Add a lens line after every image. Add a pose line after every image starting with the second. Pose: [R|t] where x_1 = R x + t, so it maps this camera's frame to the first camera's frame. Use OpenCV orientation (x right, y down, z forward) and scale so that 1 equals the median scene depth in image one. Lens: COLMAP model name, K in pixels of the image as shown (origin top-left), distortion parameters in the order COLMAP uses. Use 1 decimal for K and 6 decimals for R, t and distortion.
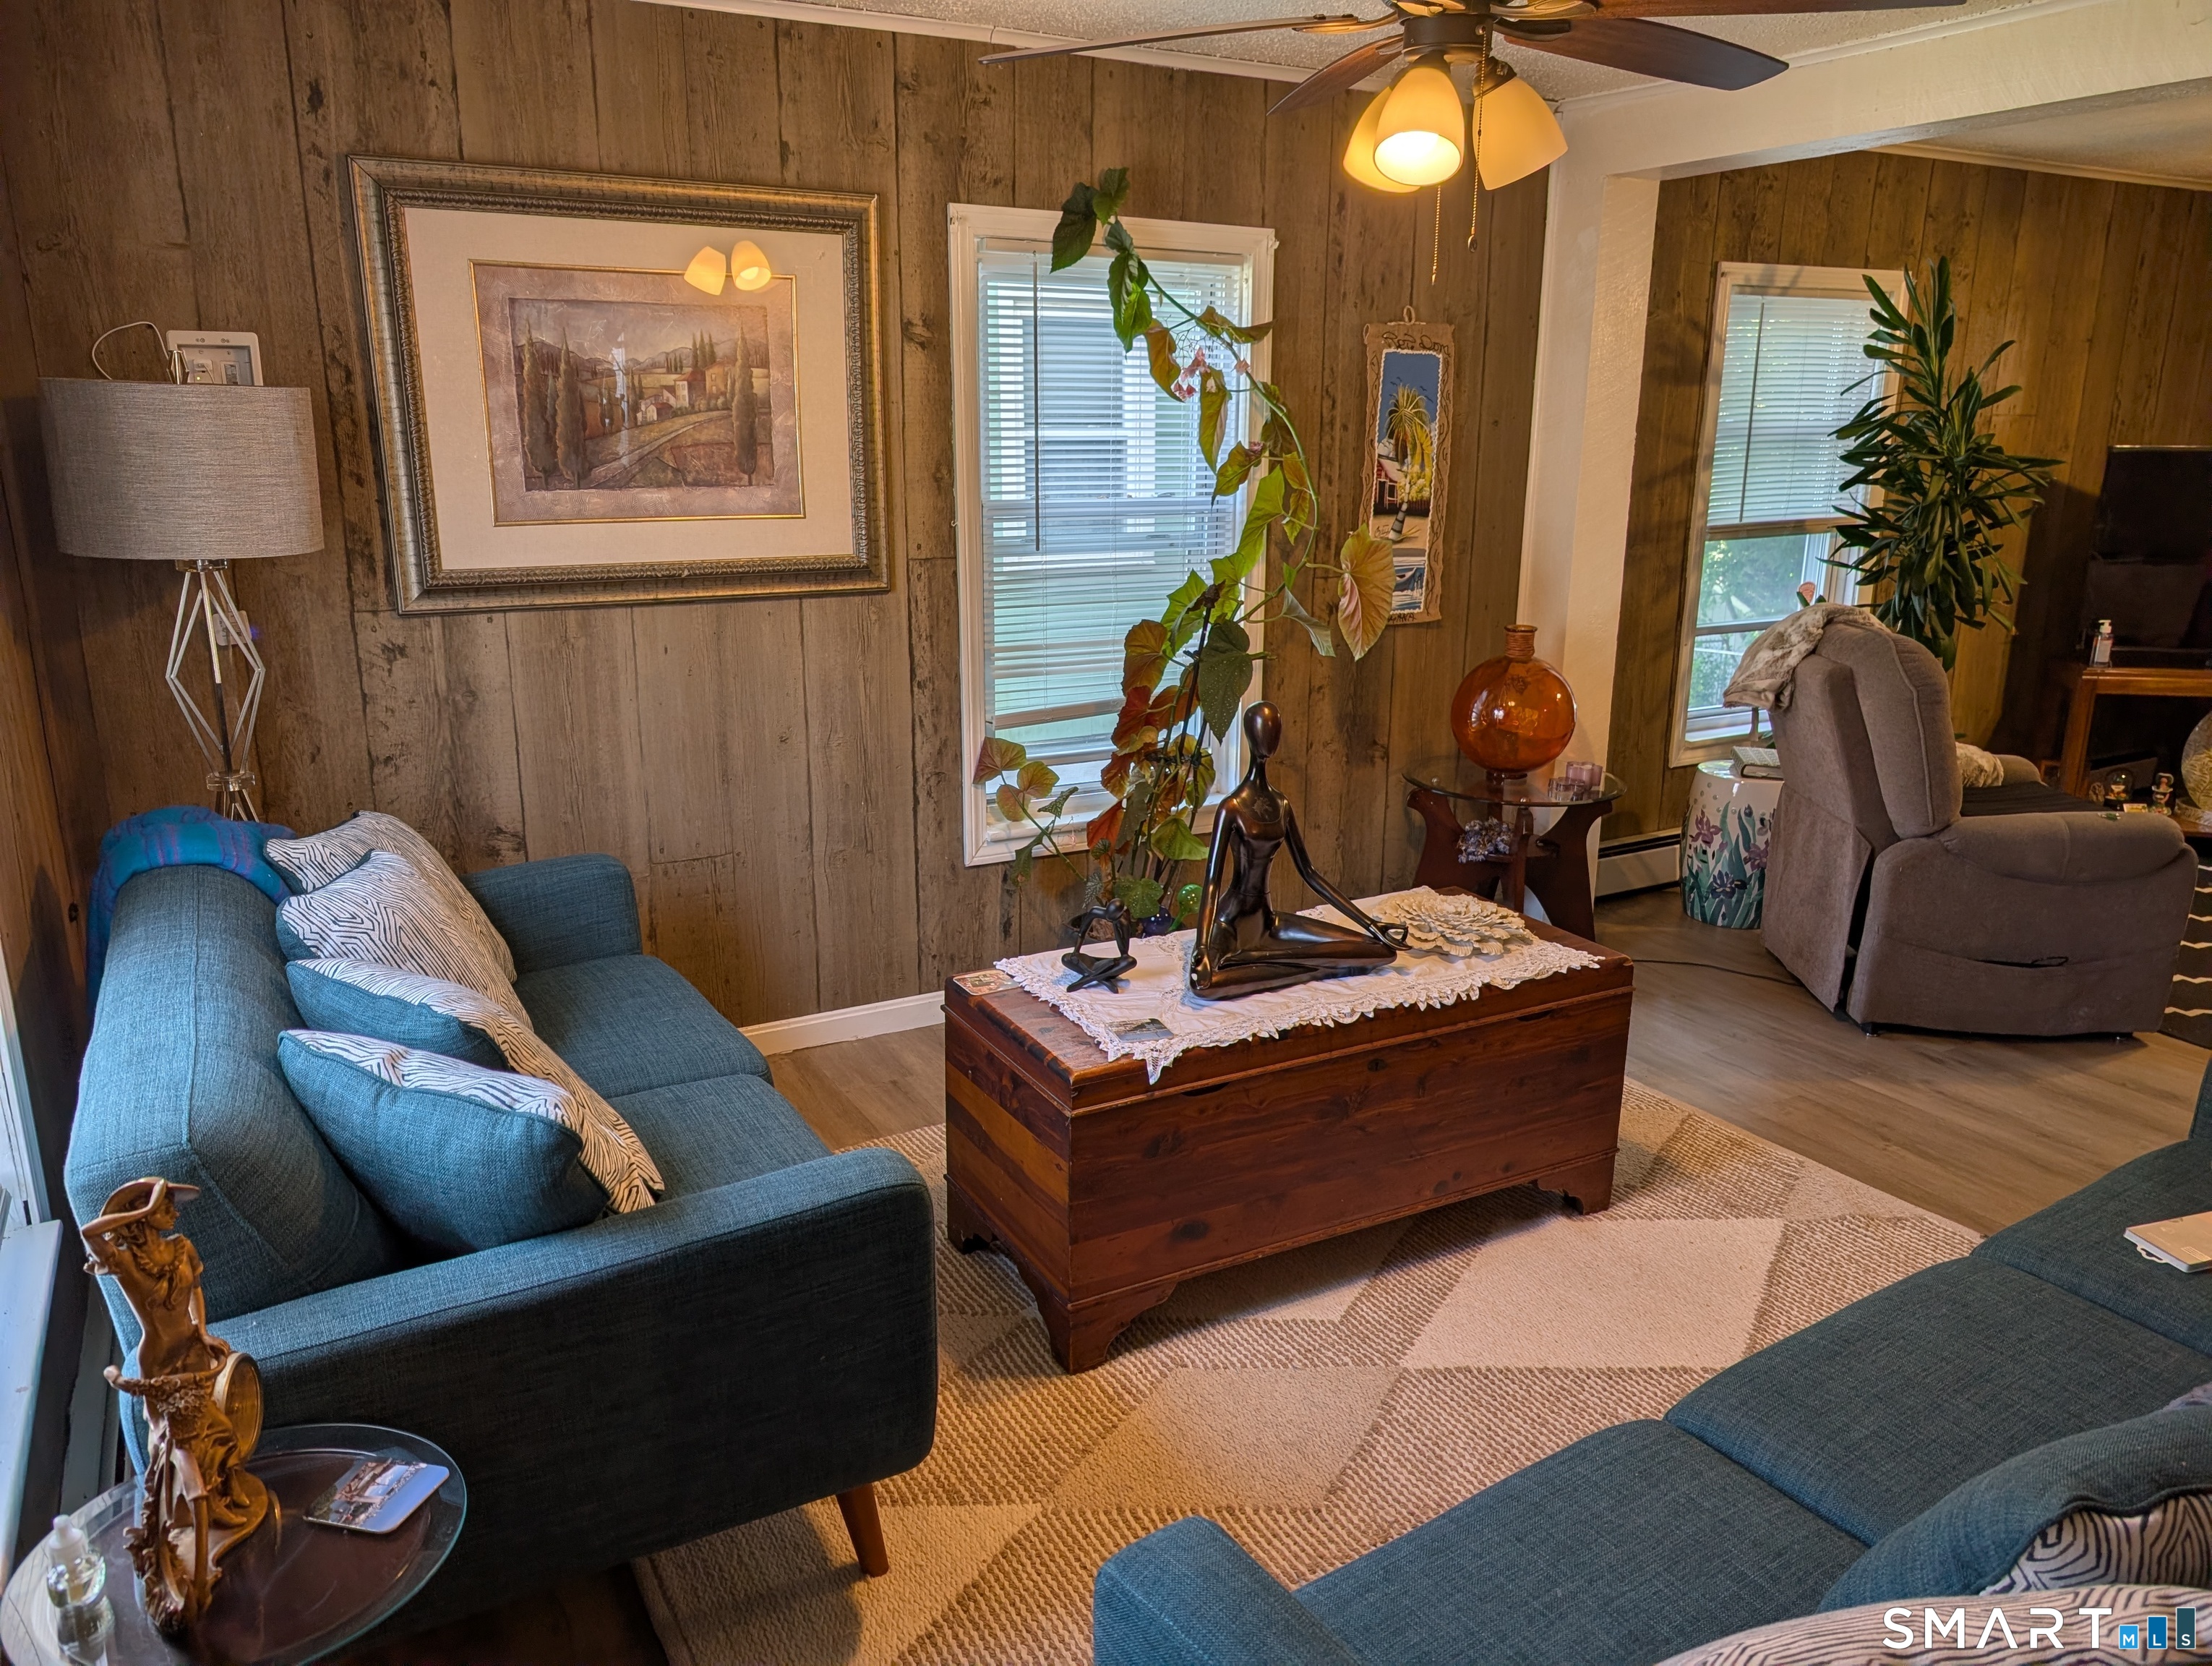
lens RADIAL K [[1595.3, 0, 1097.3], [0, 1595.3, 848.0], [0, 0, 1]] dist [0.005835, -0.003391]
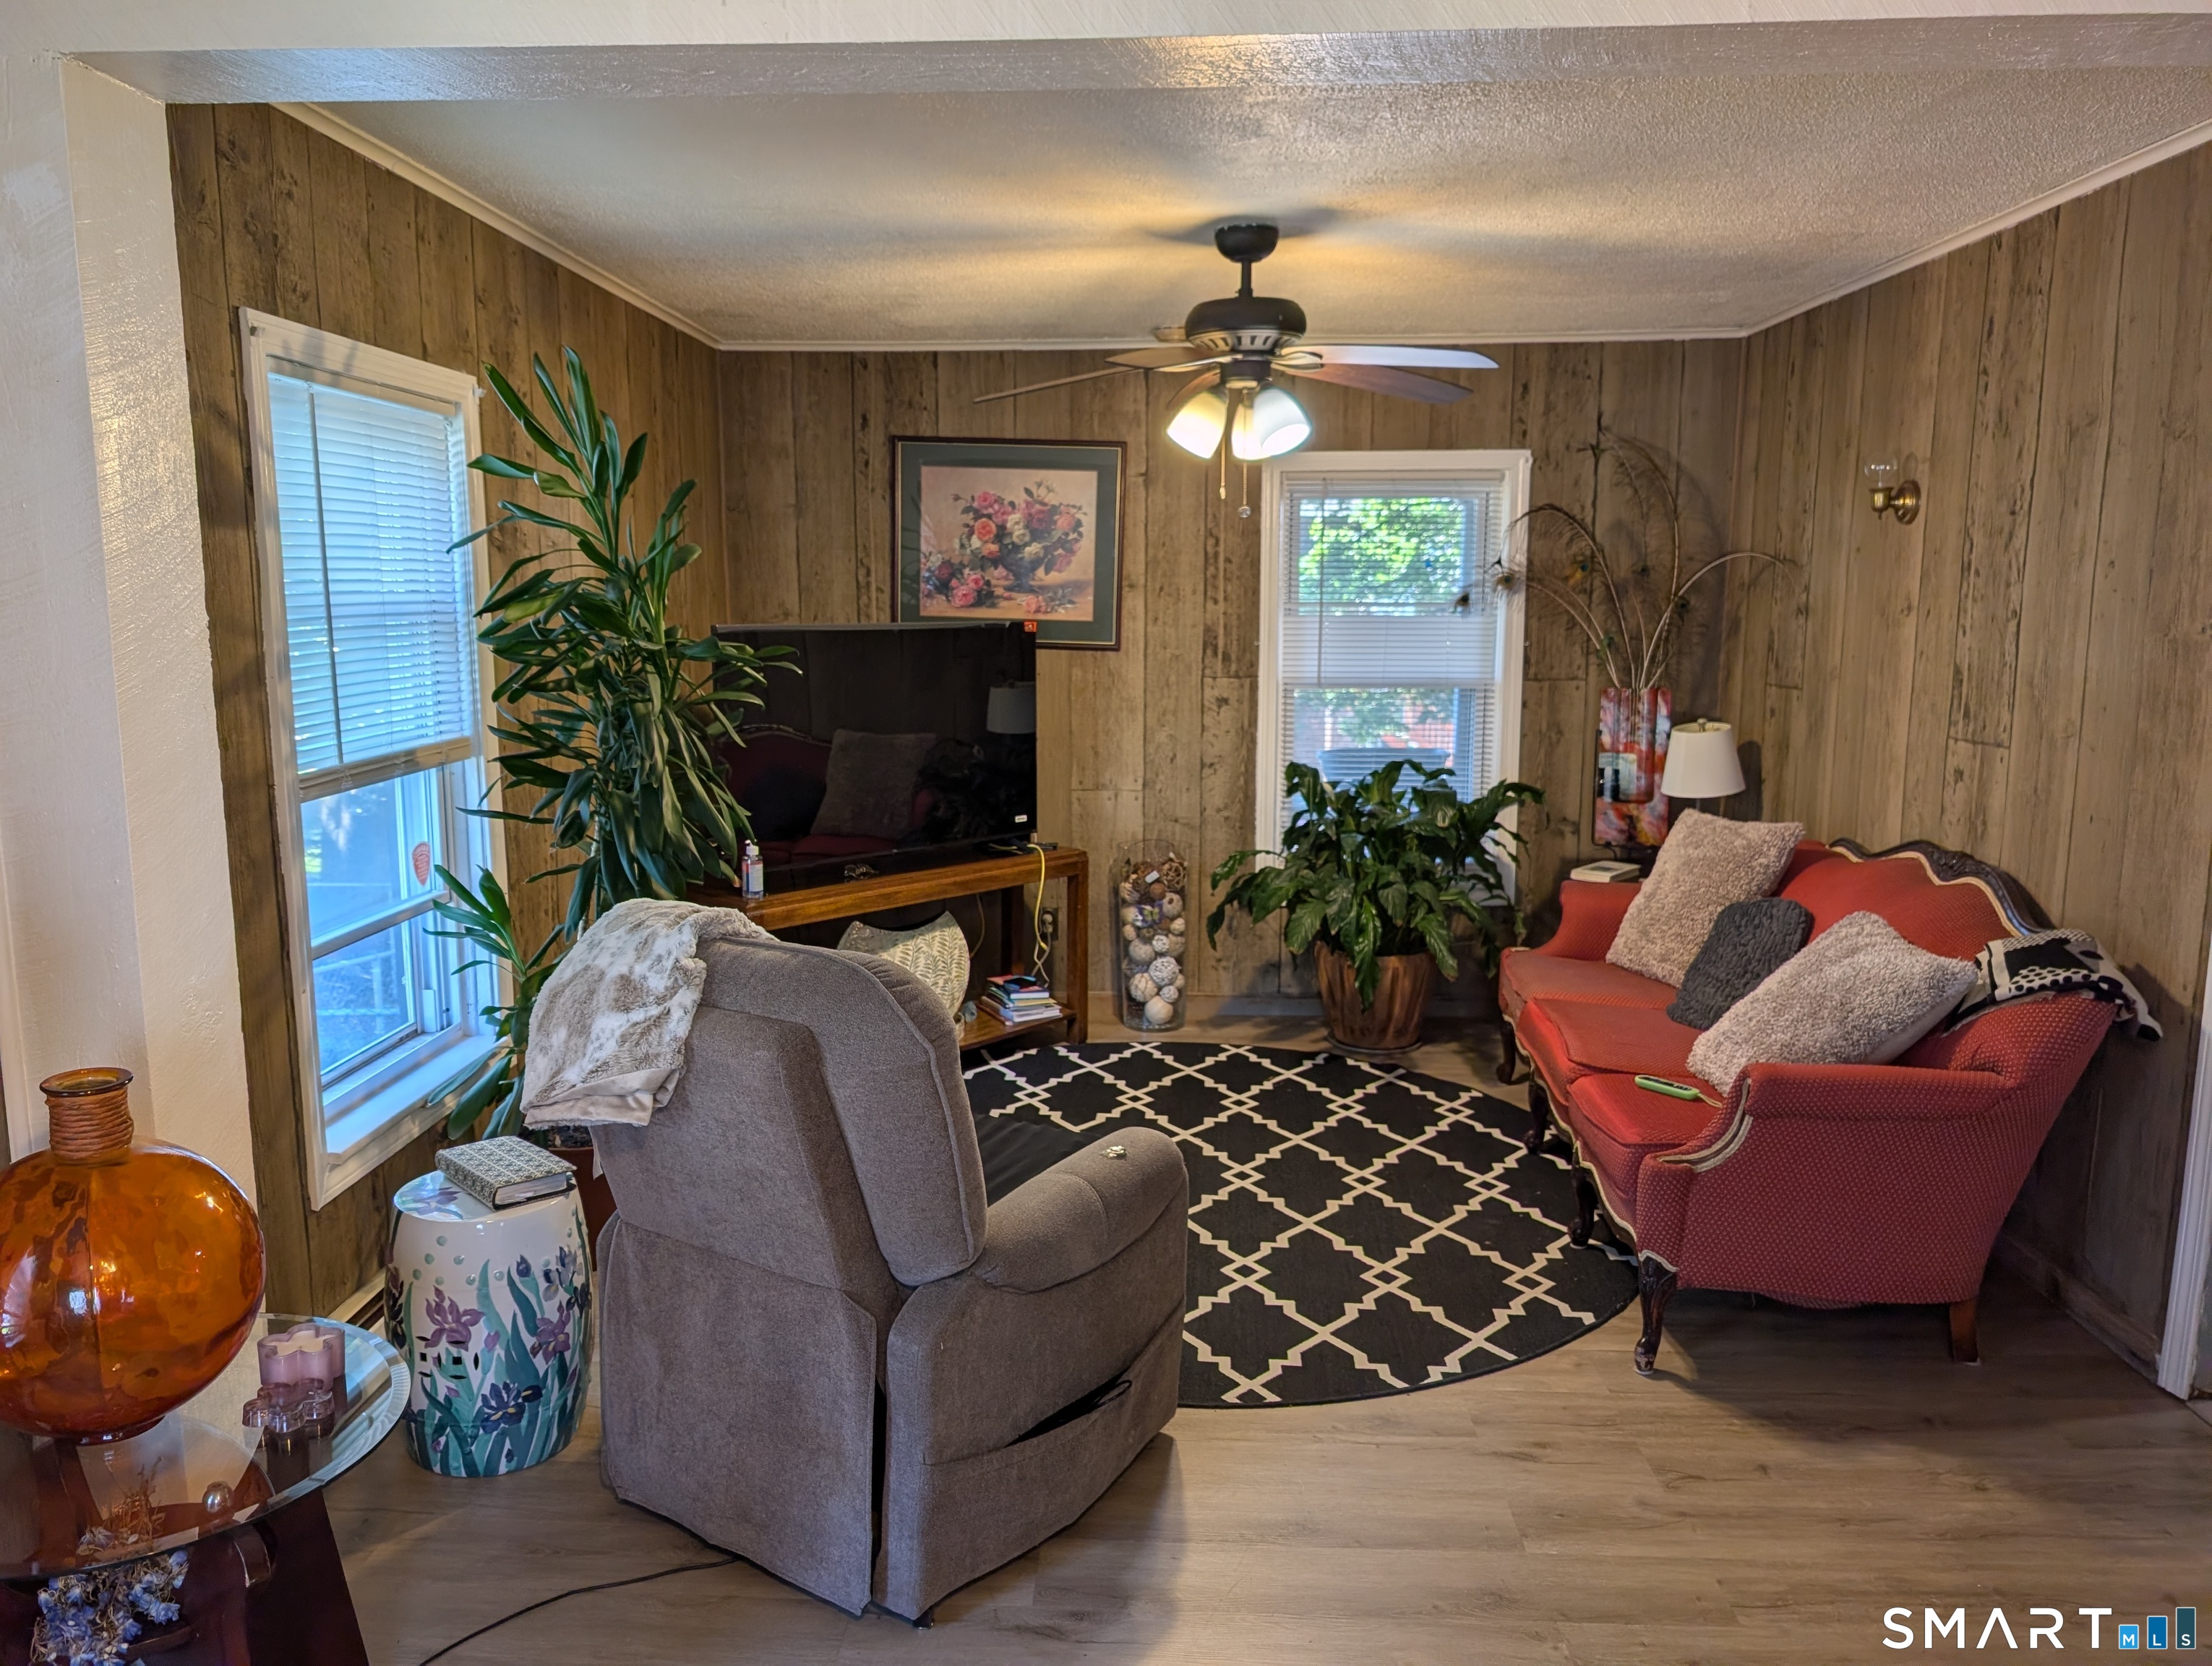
lens RADIAL K [[1595.3, 0, 1097.3], [0, 1595.3, 848.0], [0, 0, 1]] dist [0.005835, -0.003391]
pose [[0.509617, -0.132341, 0.850163, 0.049114], [0.220860, 0.975112, 0.019401, -0.131654], [-0.831572, 0.177880, 0.526162, 0.498000]]
